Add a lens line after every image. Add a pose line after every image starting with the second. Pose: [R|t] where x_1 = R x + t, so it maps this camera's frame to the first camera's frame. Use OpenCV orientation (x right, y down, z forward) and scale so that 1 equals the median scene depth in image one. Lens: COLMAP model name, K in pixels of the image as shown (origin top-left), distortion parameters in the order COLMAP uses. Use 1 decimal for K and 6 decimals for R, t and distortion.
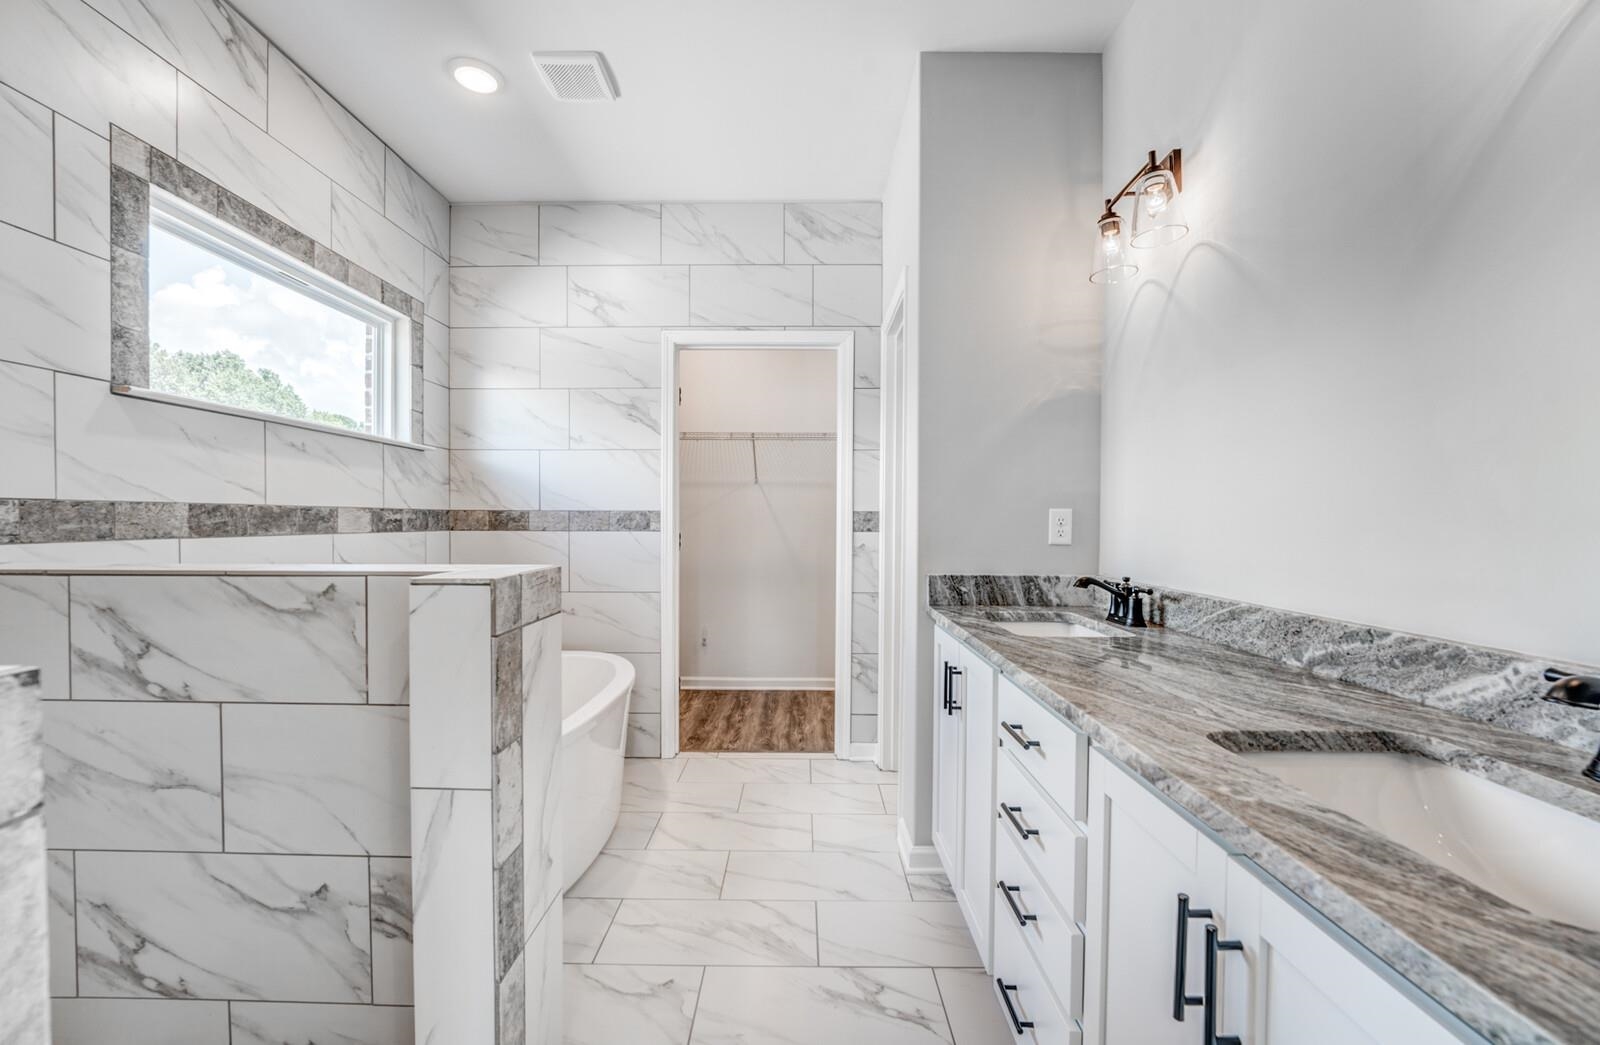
lens RADIAL K [[645.7, 0, 794.3], [0, 645.7, 522.3], [0, 0, 1]] dist [-0.001596, 0.003404]
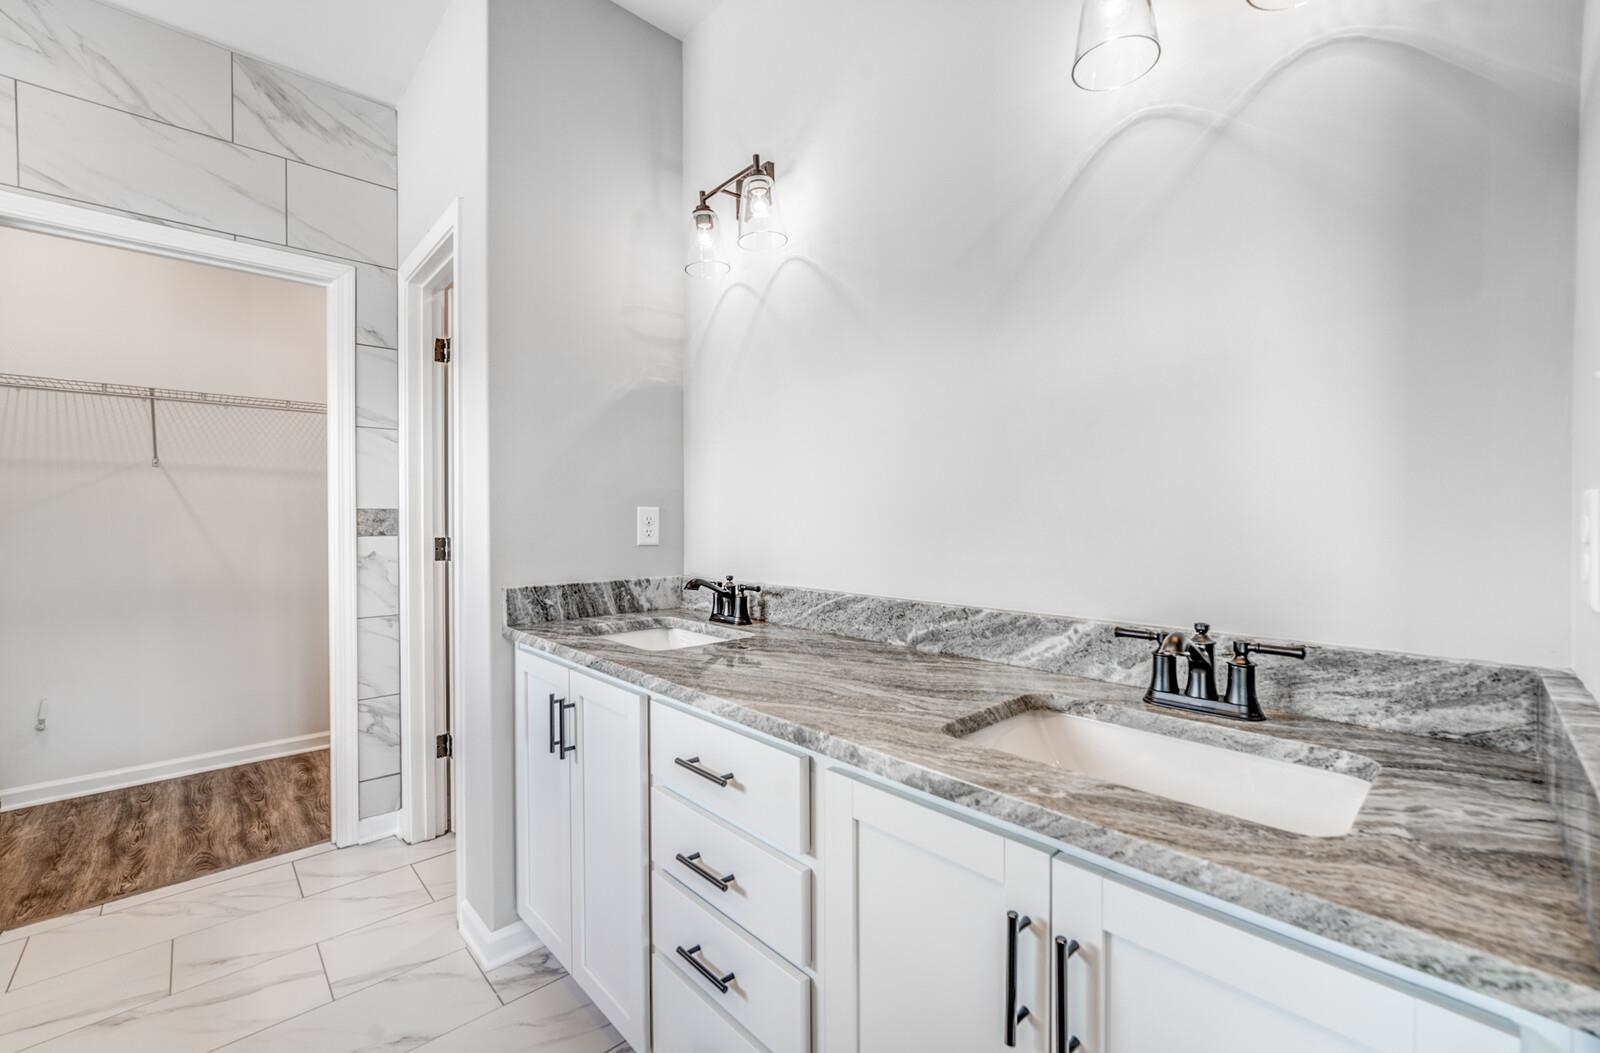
lens RADIAL K [[660.6, 0, 781.9], [0, 660.6, 521.0], [0, 0, 1]] dist [-0.008628, 0.002923]
pose [[0.734577, -0.009539, 0.678458, -0.096637], [0.009345, 0.999949, 0.003942, -0.002572], [-0.678461, 0.003444, 0.734629, 0.164844]]
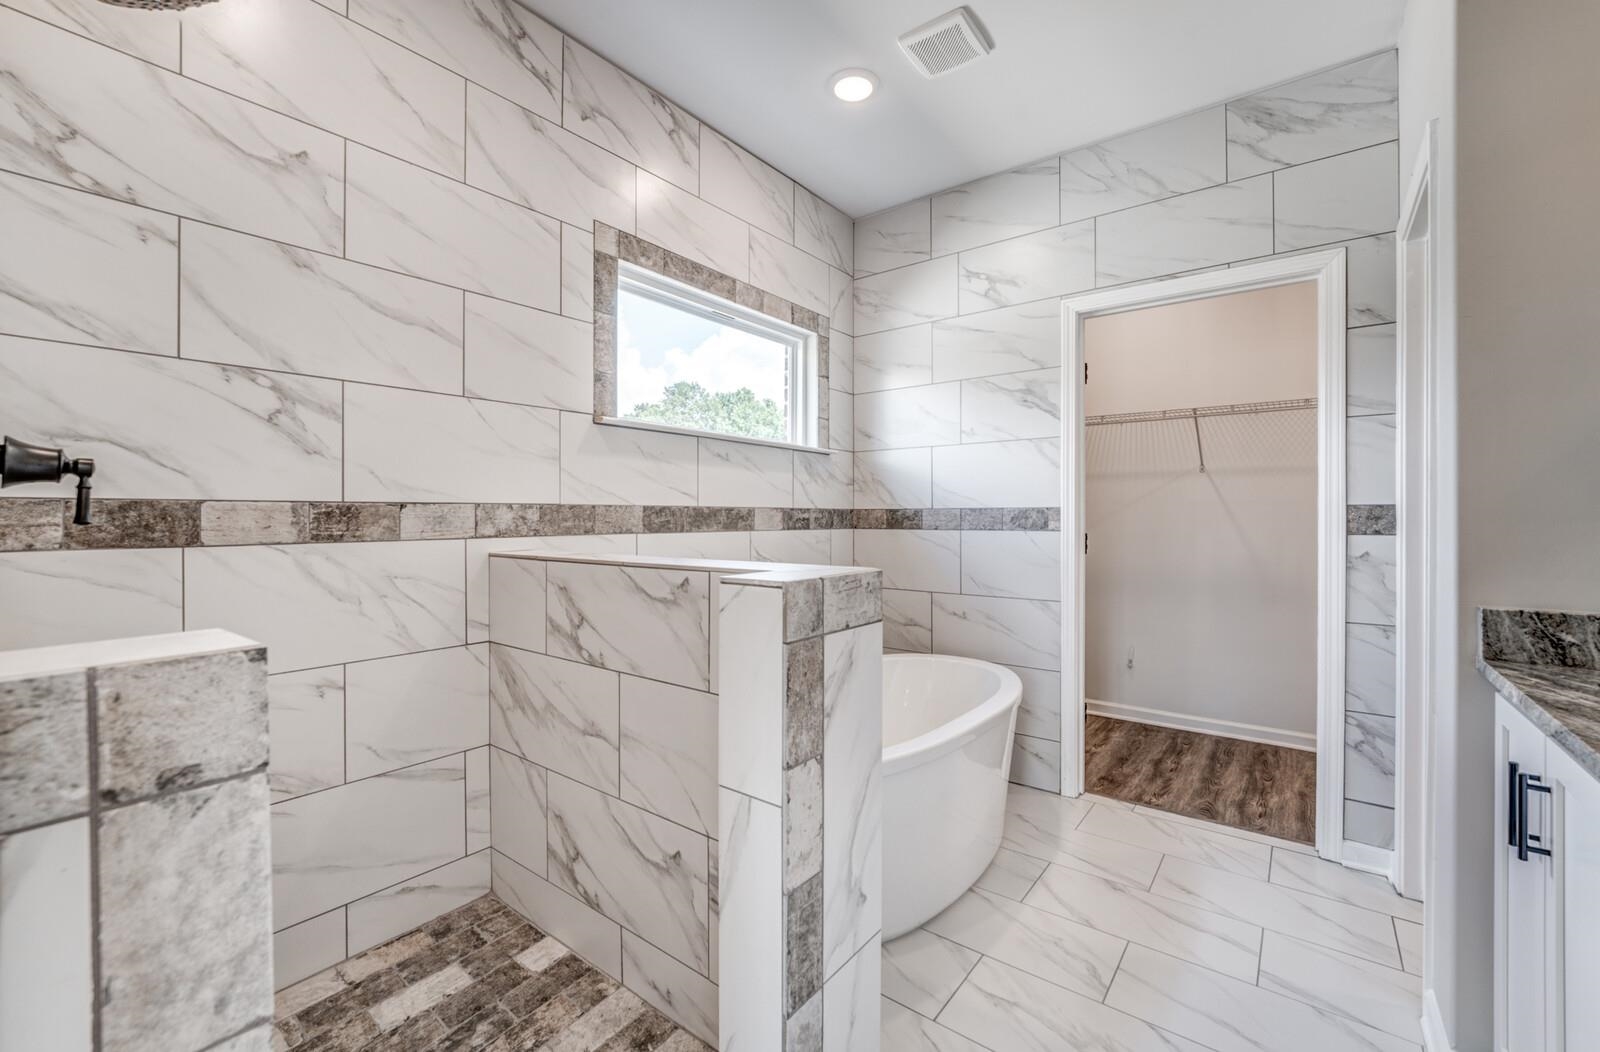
lens RADIAL K [[660.6, 0, 806.2], [0, 660.6, 513.2], [0, 0, 1]] dist [-0.008628, 0.002923]
pose [[0.803893, -0.006400, -0.594739, 0.066585], [-0.000522, 0.999934, -0.011466, -0.000438], [0.594773, 0.009528, 0.803837, 0.128233]]
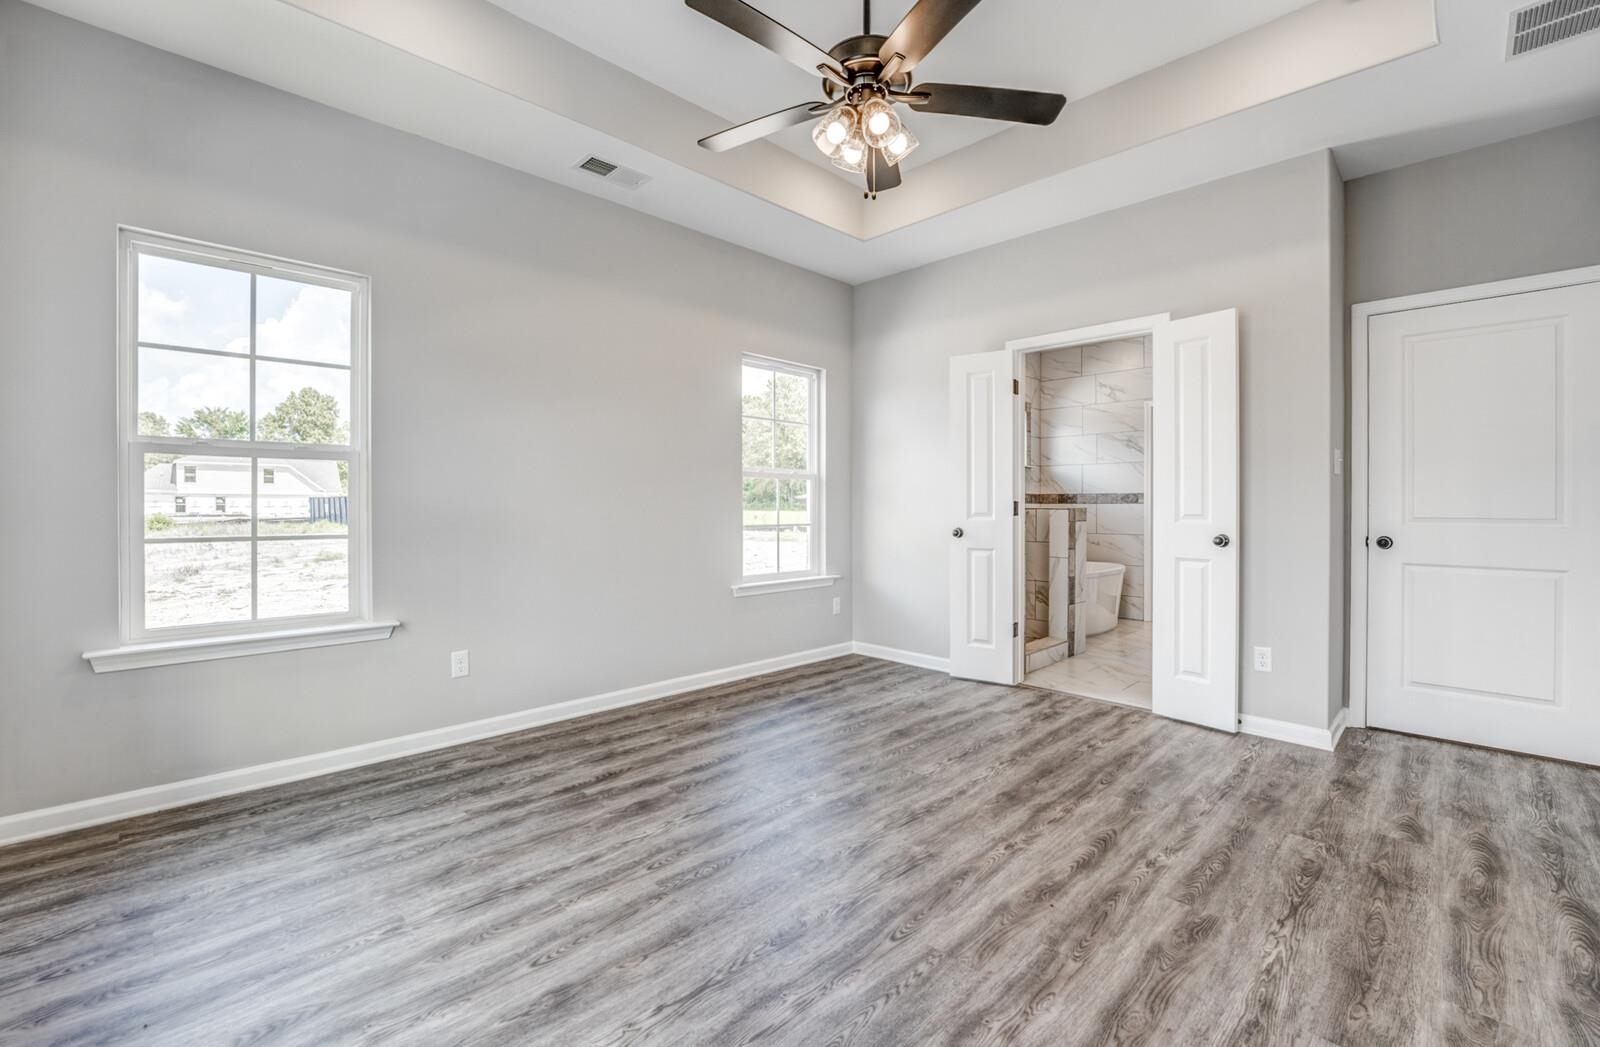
lens RADIAL K [[692.8, 0, 802.4], [0, 692.8, 516.8], [0, 0, 1]] dist [-0.008310, 0.000410]
pose [[0.717834, 0.004740, -0.696198, 0.754815], [0.001356, 0.999965, 0.008206, 0.052678], [0.696213, -0.006834, 0.717803, -1.815247]]
